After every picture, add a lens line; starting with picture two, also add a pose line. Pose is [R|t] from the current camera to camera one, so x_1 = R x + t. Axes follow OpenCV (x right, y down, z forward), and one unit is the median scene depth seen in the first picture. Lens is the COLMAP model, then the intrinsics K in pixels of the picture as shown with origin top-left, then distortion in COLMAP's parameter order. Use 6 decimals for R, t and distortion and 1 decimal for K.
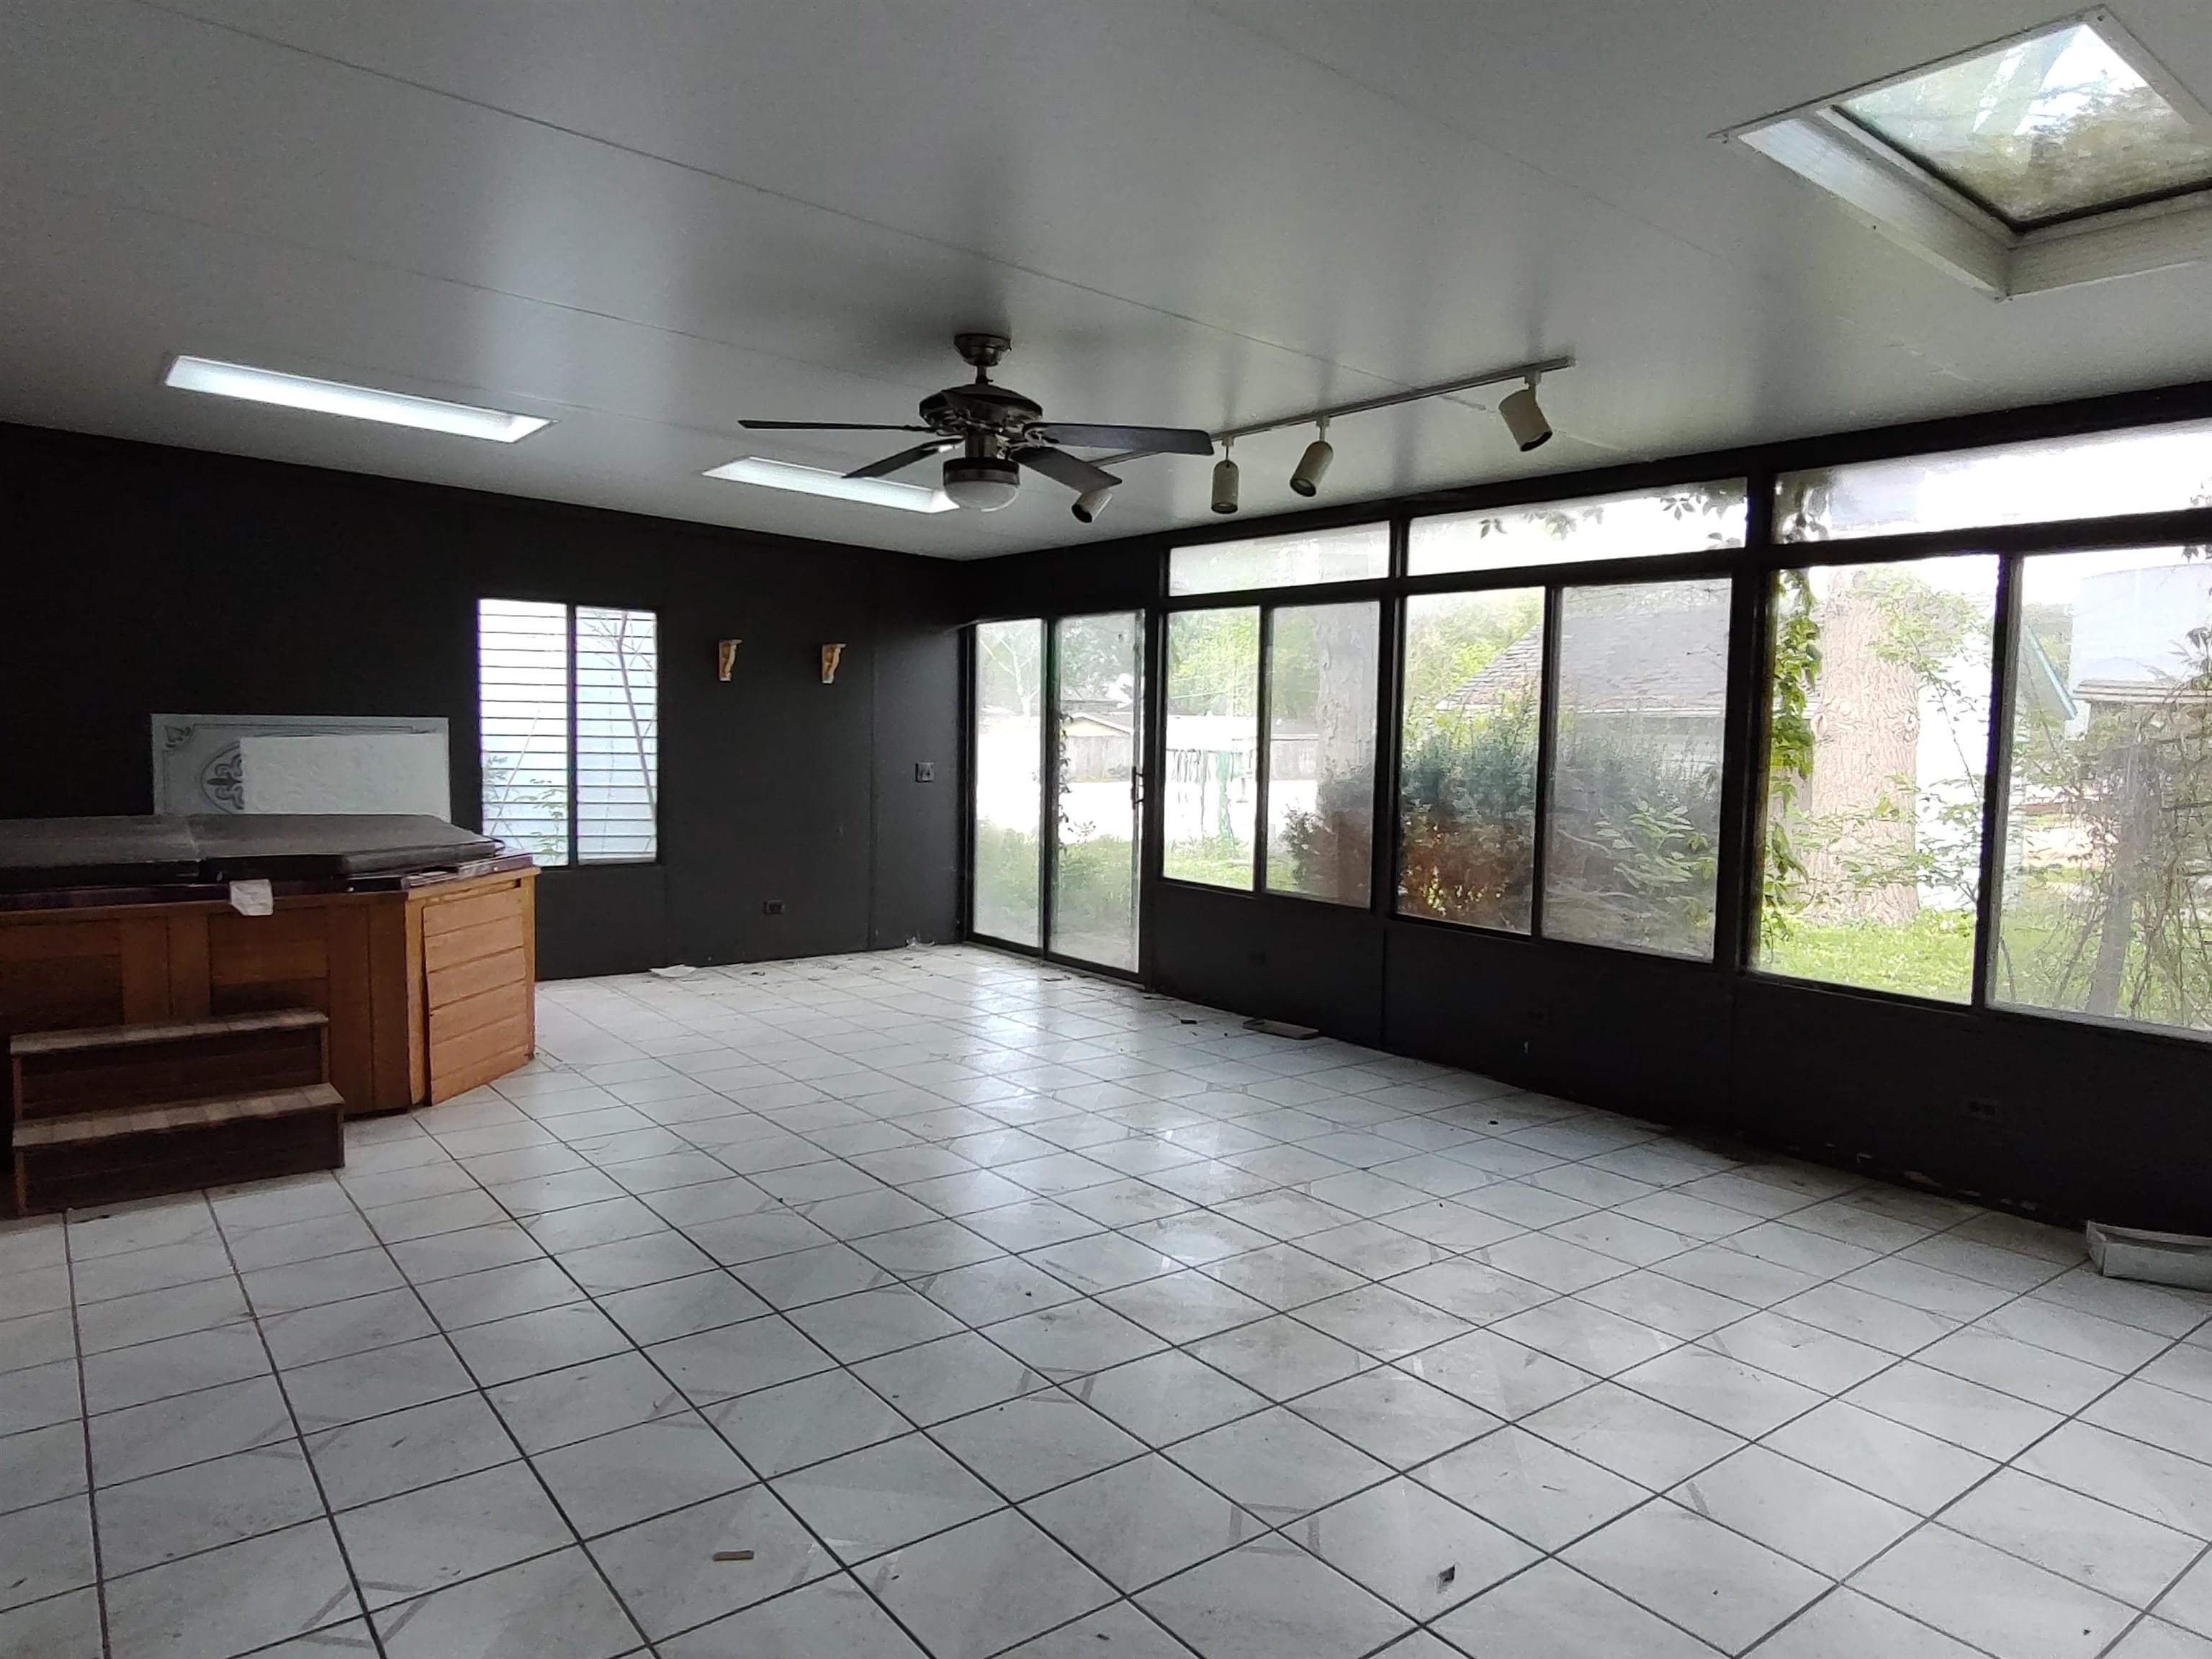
lens RADIAL K [[1432.7, 0, 1094.9], [0, 1432.7, 827.3], [0, 0, 1]] dist [-0.002445, -0.001534]
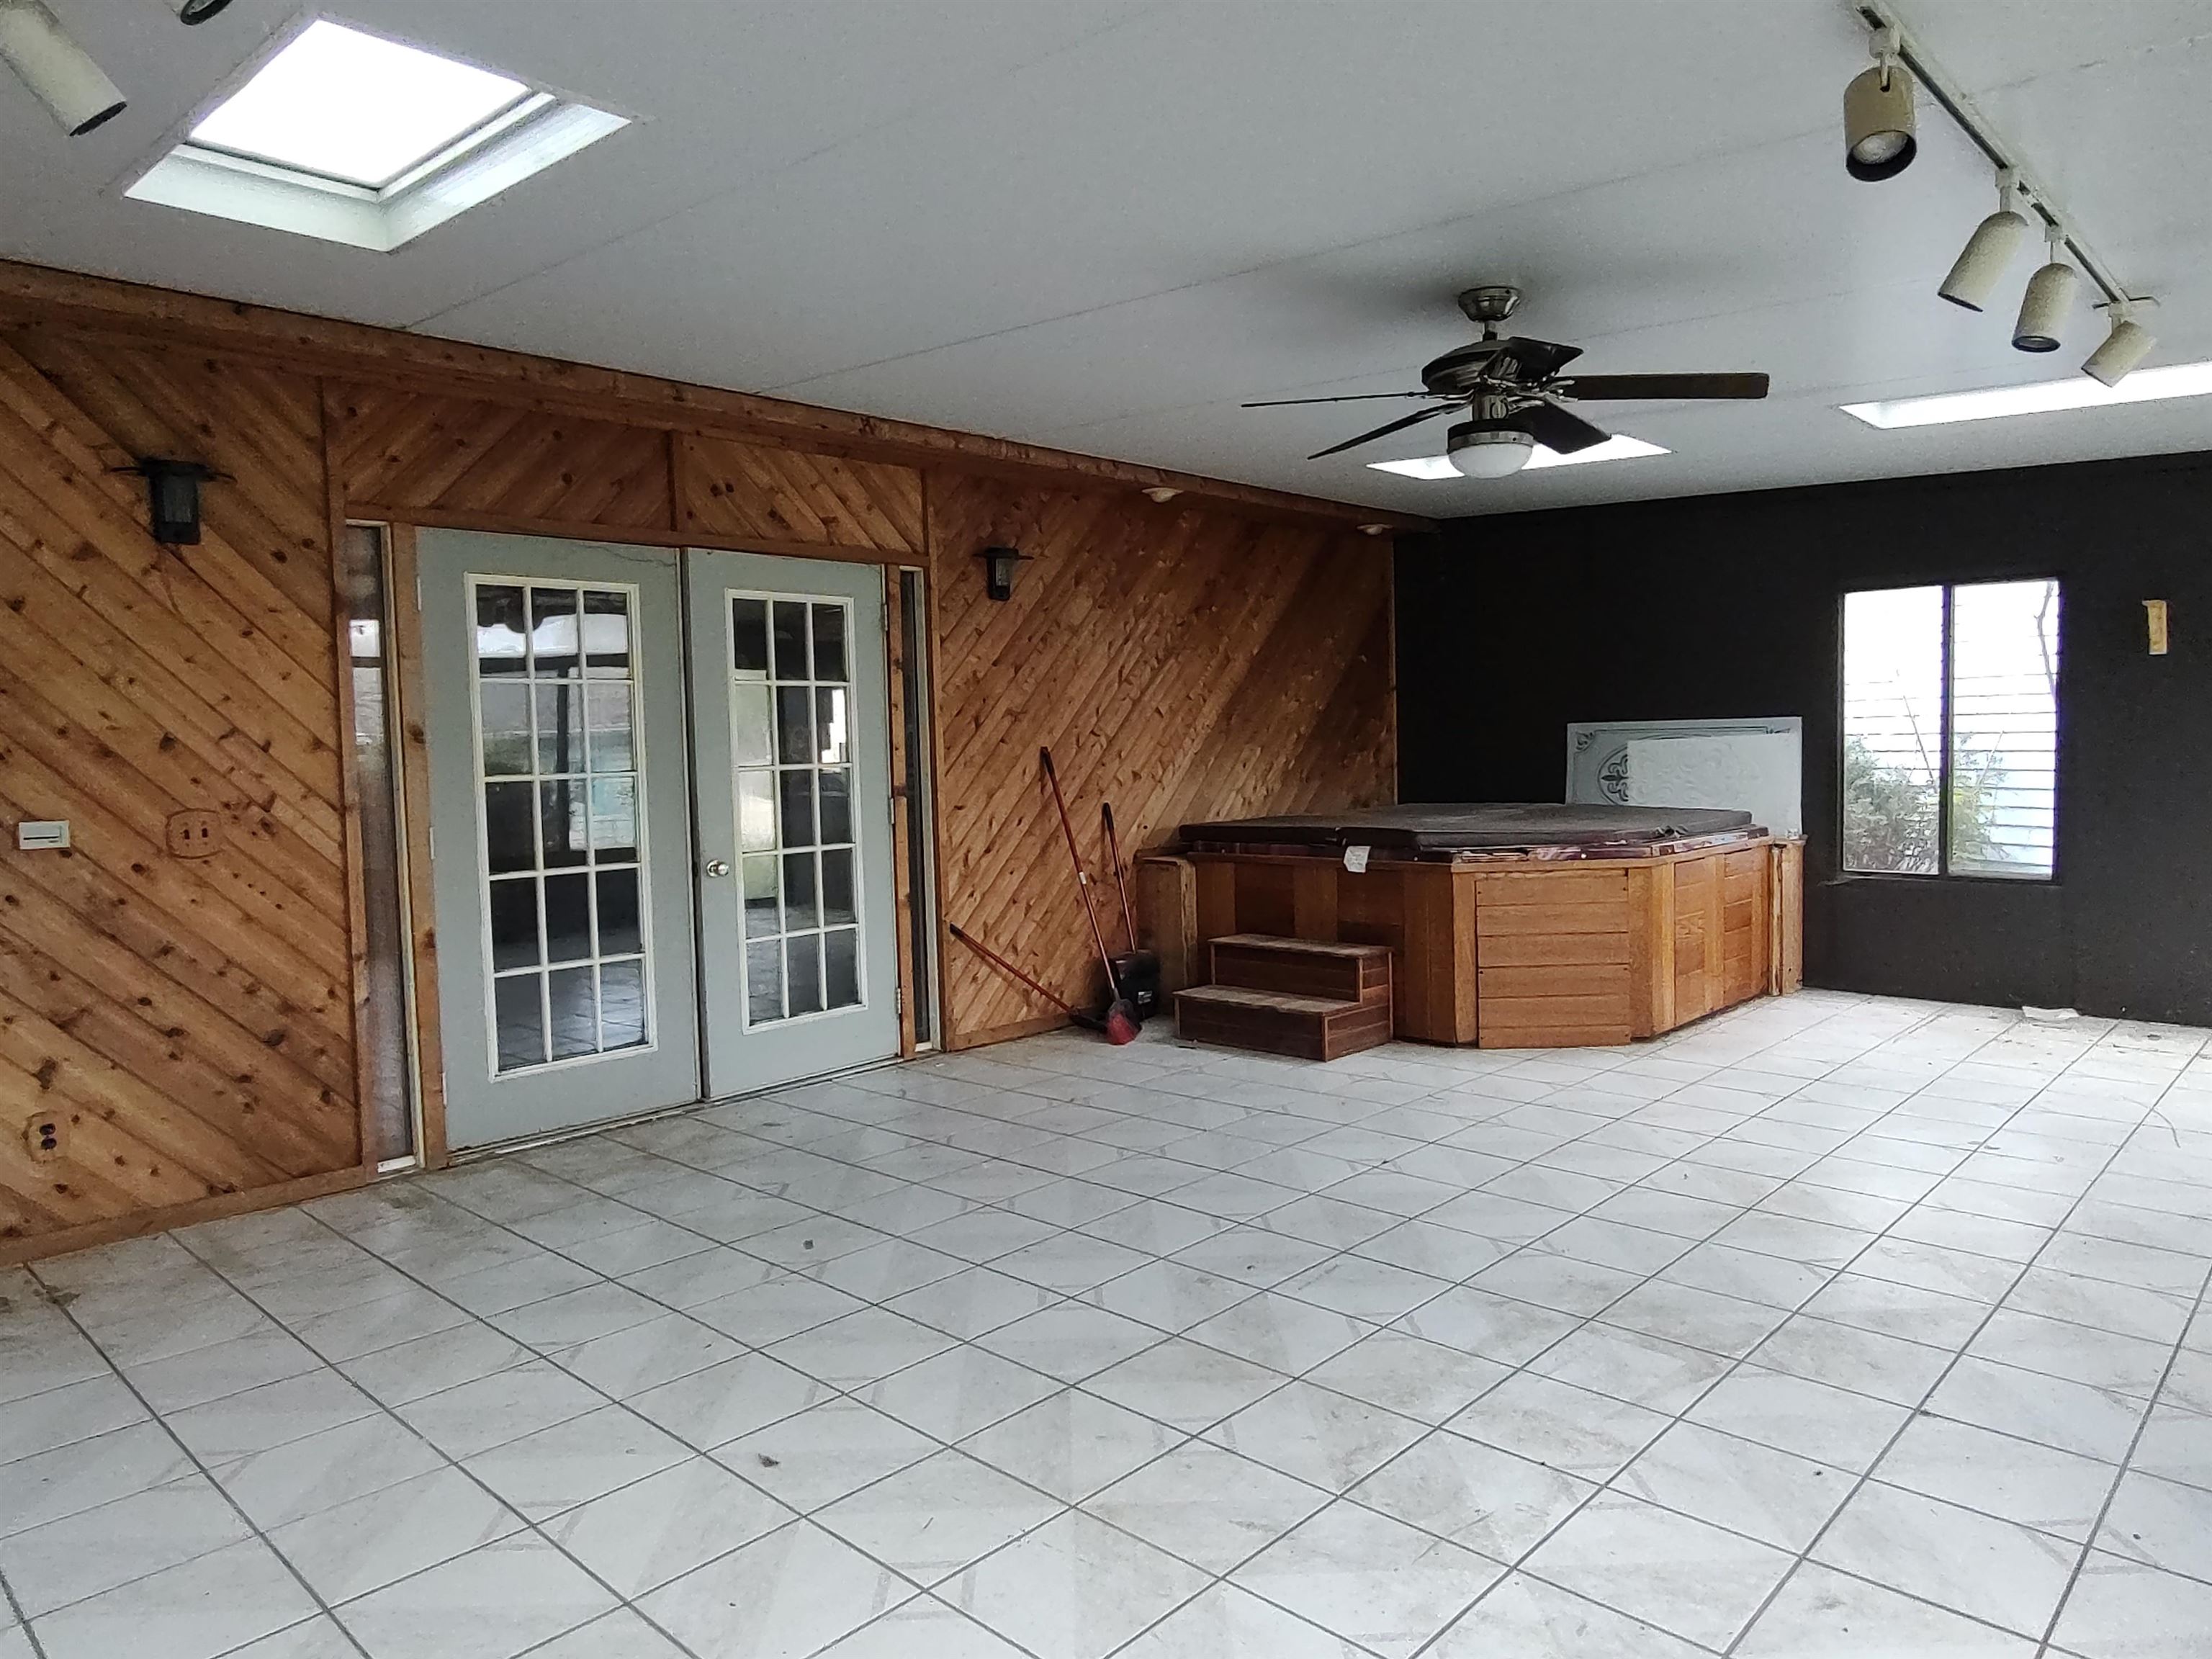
lens RADIAL K [[1432.7, 0, 1094.9], [0, 1432.7, 827.3], [0, 0, 1]] dist [-0.002445, -0.001534]
pose [[0.162078, 0.038227, -0.986037, 0.505268], [-0.048659, 0.998343, 0.030706, -0.006571], [0.985578, 0.043003, 0.163669, 0.386659]]
